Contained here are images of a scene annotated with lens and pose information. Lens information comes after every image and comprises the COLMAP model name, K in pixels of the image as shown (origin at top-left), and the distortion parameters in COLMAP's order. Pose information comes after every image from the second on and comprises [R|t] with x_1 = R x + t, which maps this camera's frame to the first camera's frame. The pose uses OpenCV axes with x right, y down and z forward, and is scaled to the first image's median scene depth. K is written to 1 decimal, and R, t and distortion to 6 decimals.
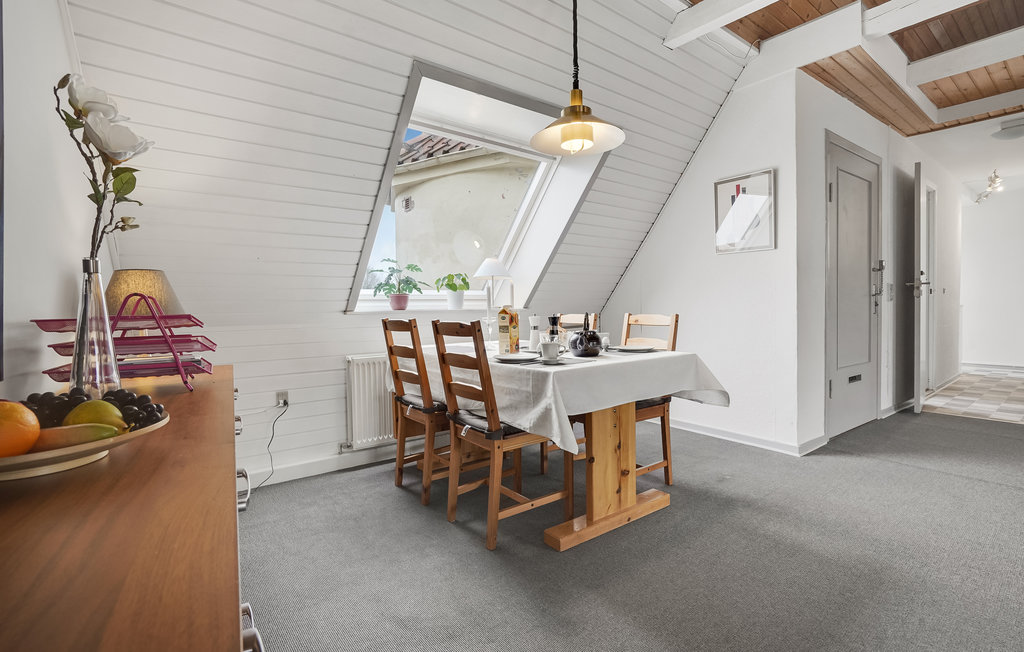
lens RADIAL K [[492.2, 0, 515.7], [0, 492.2, 321.2], [0, 0, 1]] dist [-0.001907, 0.000819]
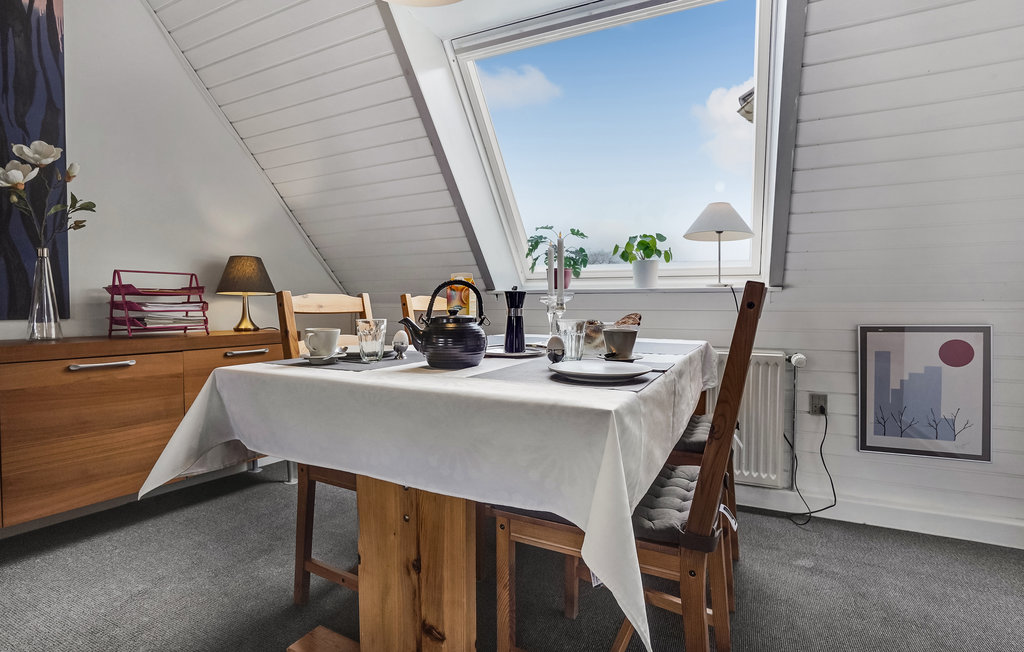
lens RADIAL K [[492.2, 0, 515.7], [0, 492.2, 321.2], [0, 0, 1]] dist [-0.001907, 0.000819]
pose [[0.380529, 0.044090, -0.923717, 0.602633], [-0.033358, 0.998867, 0.033935, 0.004272], [0.924167, 0.017900, 0.381569, 0.820528]]
